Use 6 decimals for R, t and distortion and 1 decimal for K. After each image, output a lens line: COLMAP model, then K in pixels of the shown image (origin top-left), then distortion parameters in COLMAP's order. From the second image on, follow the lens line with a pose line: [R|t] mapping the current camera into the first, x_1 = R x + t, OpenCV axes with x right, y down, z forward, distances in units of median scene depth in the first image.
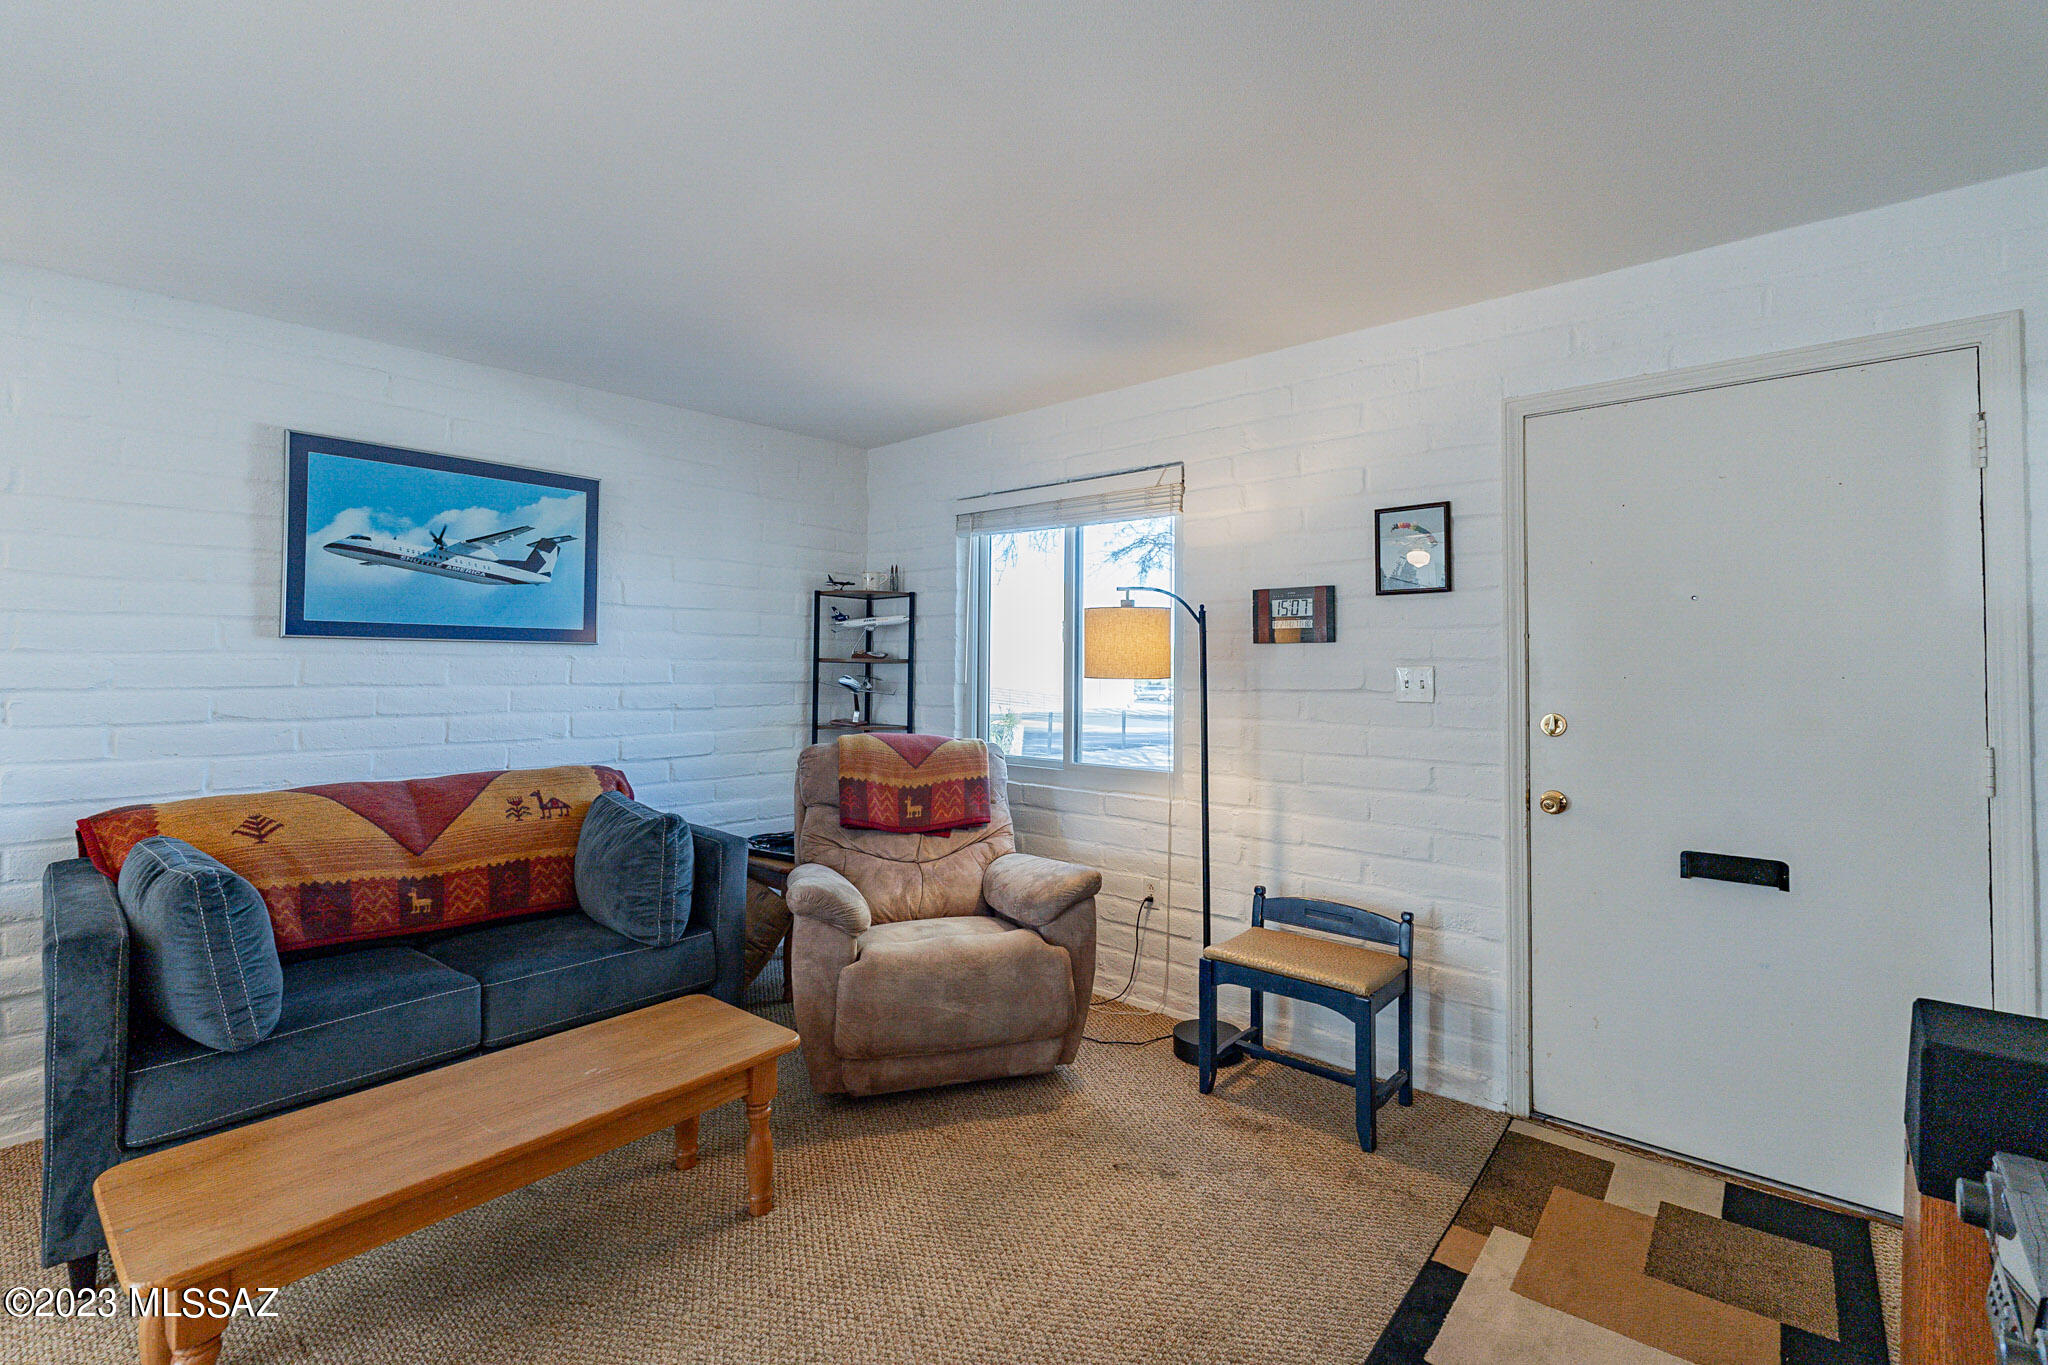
lens RADIAL K [[904.3, 0, 1019.7], [0, 904.3, 642.1], [0, 0, 1]] dist [-0.006956, 0.001768]
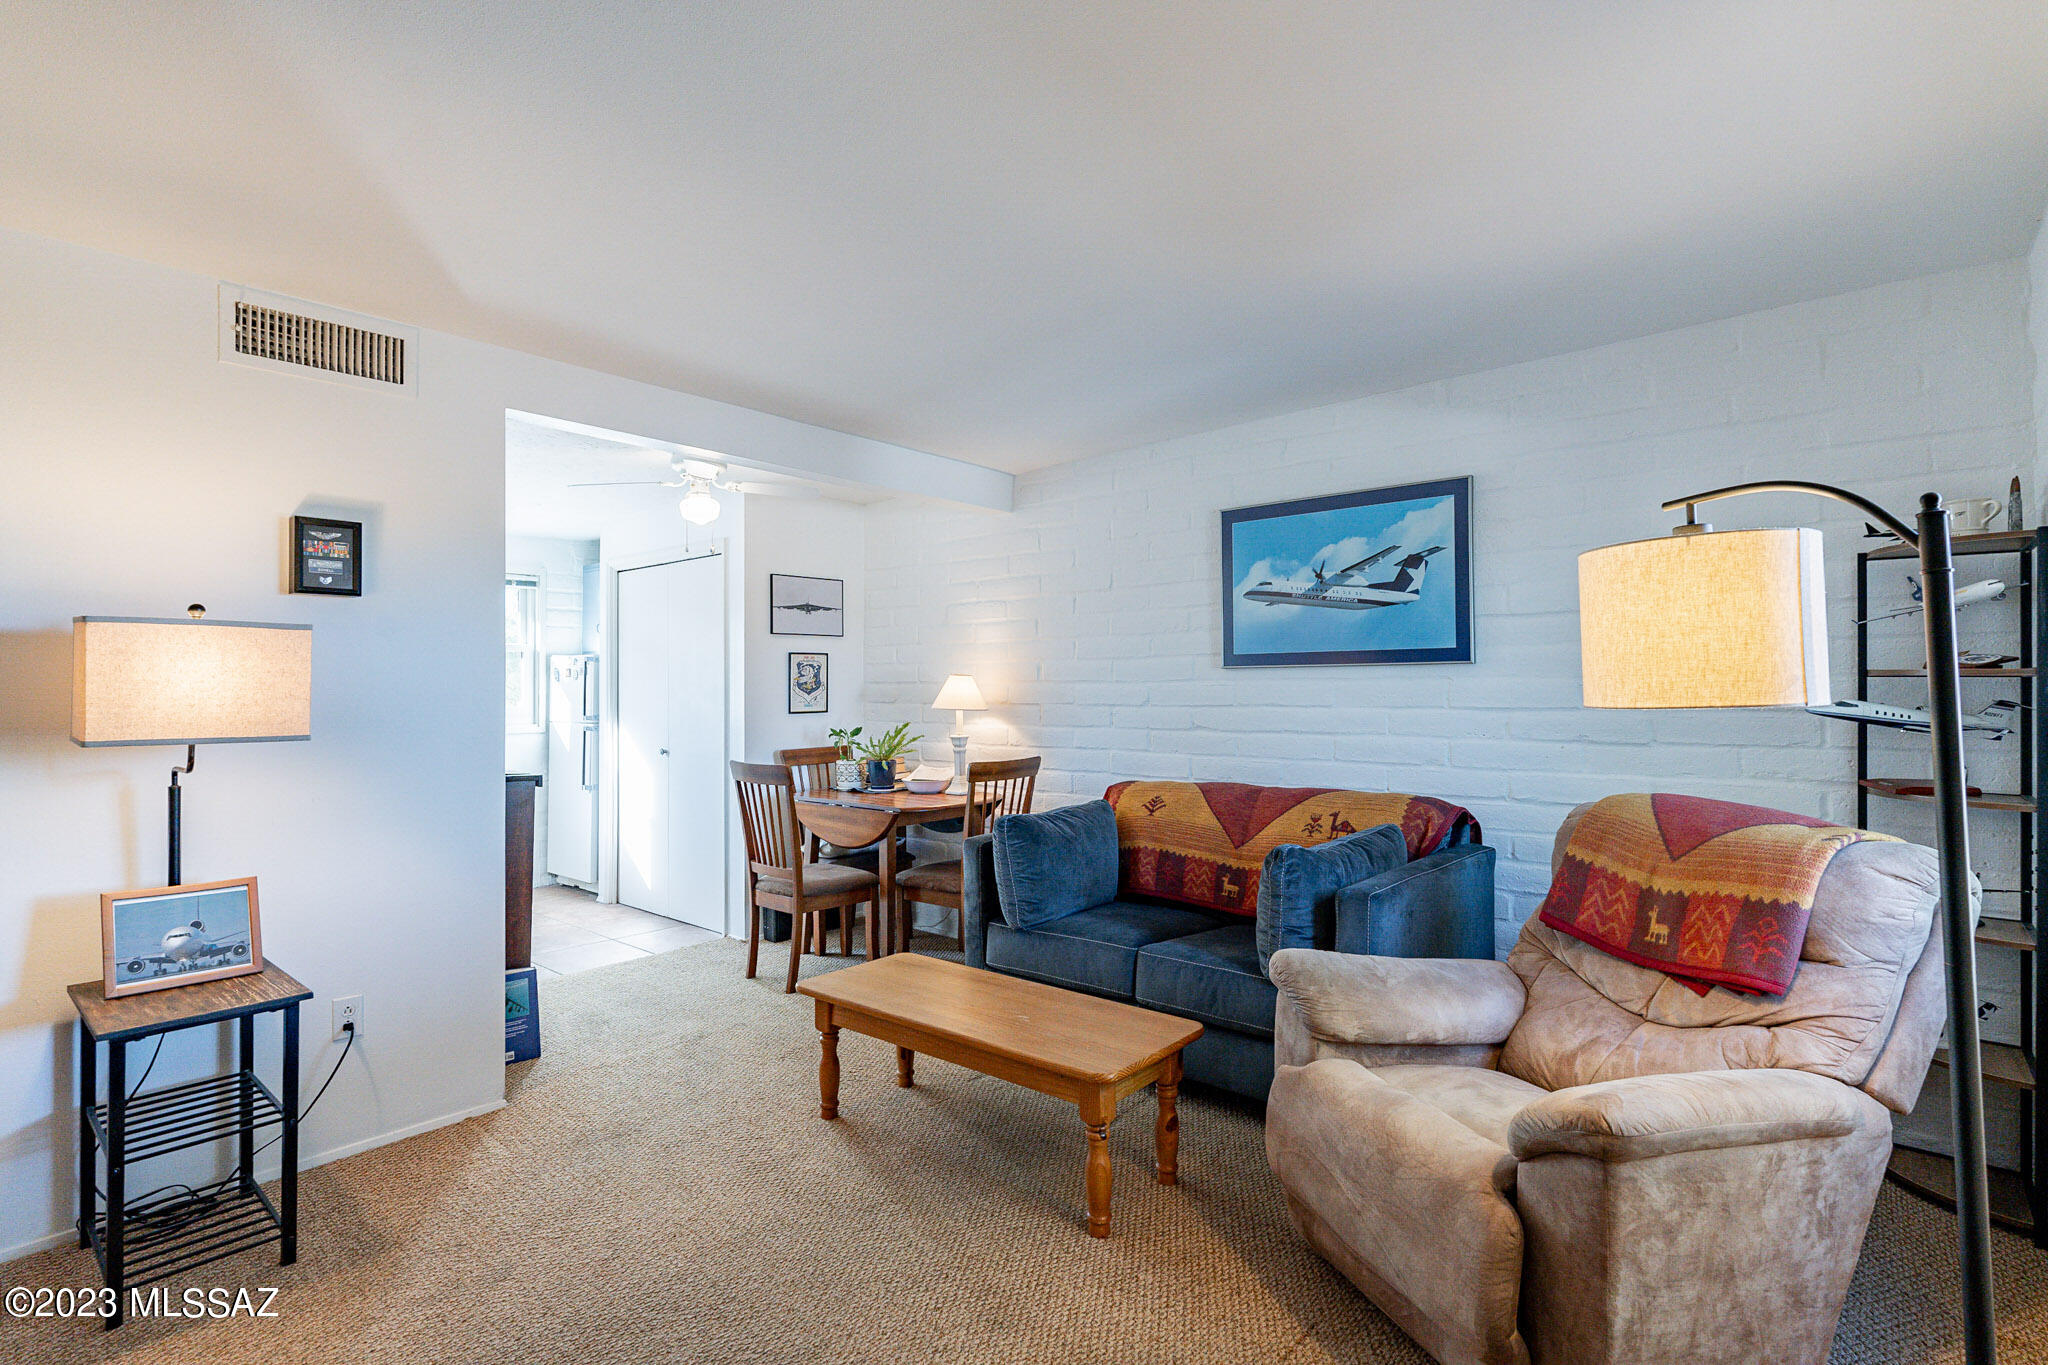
lens RADIAL K [[957.4, 0, 1018.3], [0, 957.4, 686.5], [0, 0, 1]] dist [0.006141, -0.000212]
pose [[0.014551, -0.009574, -0.999848, 0.545329], [0.033922, 0.999383, -0.009076, 0.022299], [0.999319, -0.033785, 0.014867, 0.640735]]
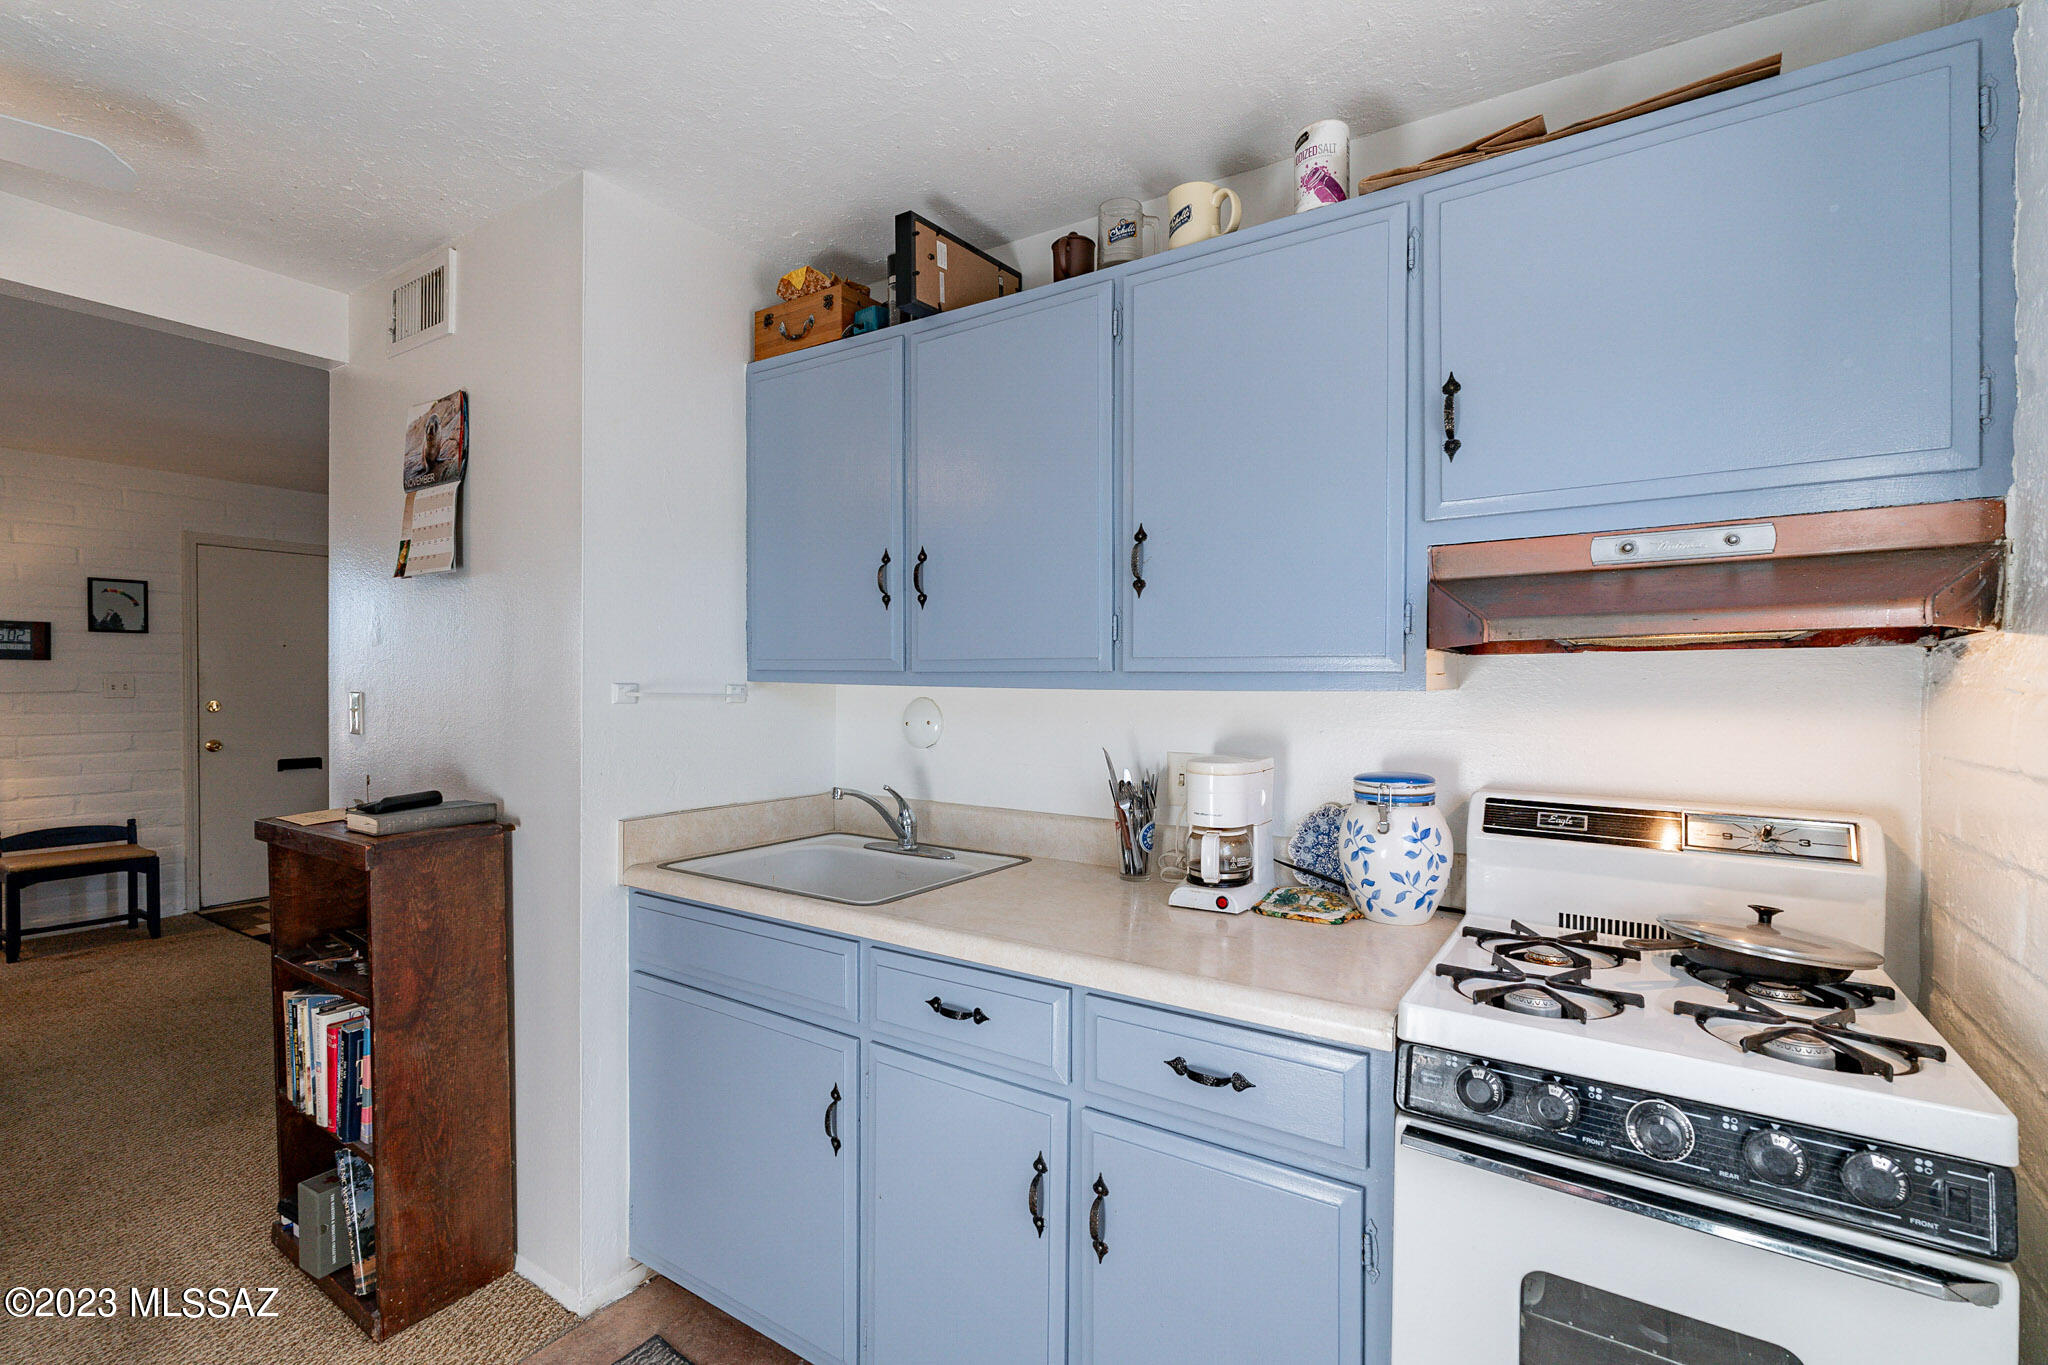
lens RADIAL K [[904.3, 0, 1011.2], [0, 904.3, 691.2], [0, 0, 1]] dist [-0.006956, 0.001768]
pose [[-0.141972, -0.019679, 0.989675, -1.354218], [-0.035713, 0.999253, 0.014747, -0.027714], [-0.989226, -0.033251, -0.142569, -0.369077]]
